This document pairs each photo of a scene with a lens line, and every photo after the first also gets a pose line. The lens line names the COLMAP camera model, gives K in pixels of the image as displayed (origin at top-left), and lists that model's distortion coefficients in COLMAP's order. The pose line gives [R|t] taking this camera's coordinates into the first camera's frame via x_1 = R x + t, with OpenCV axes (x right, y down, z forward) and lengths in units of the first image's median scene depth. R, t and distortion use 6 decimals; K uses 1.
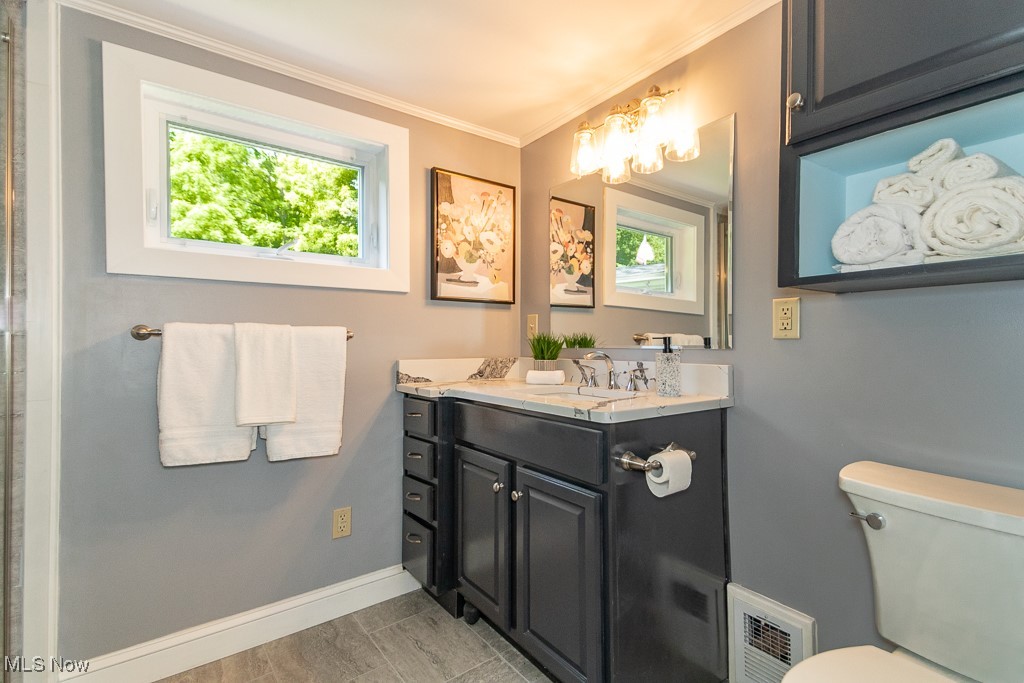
lens RADIAL K [[466.9, 0, 512.0], [0, 466.9, 341.5], [0, 0, 1]] dist [0.037557, -0.000172]
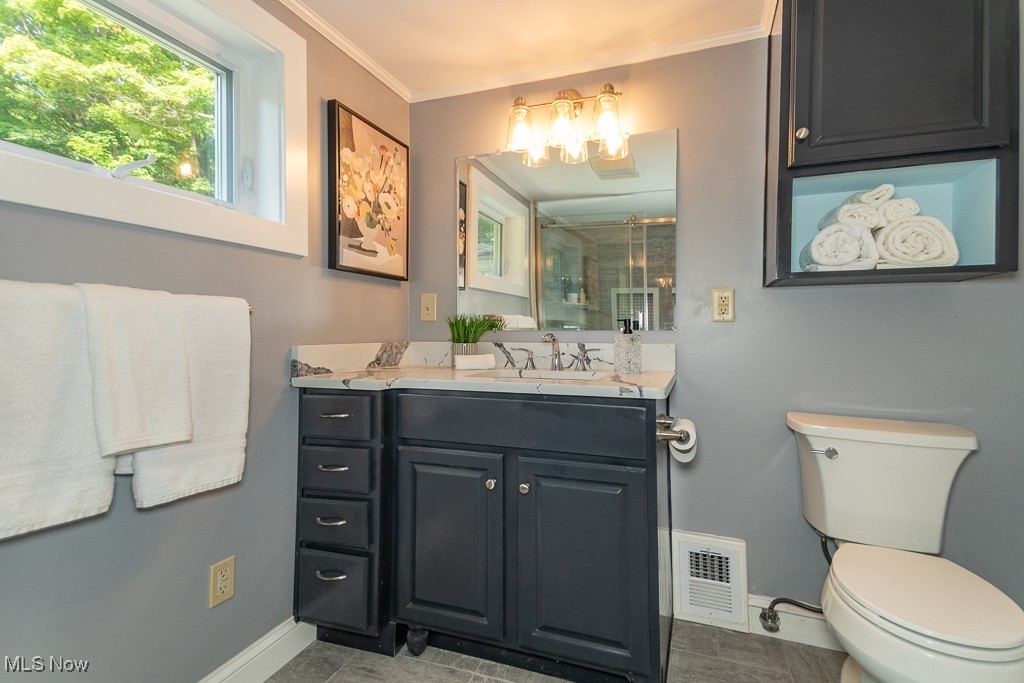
lens RADIAL K [[481.3, 0, 512.2], [0, 481.3, 331.7], [0, 0, 1]] dist [0.040779, 0.000382]
pose [[0.837406, 0.002809, 0.546573, -0.360963], [-0.005803, 0.999976, 0.003752, 0.011963], [-0.546550, -0.006313, 0.837403, 0.148925]]
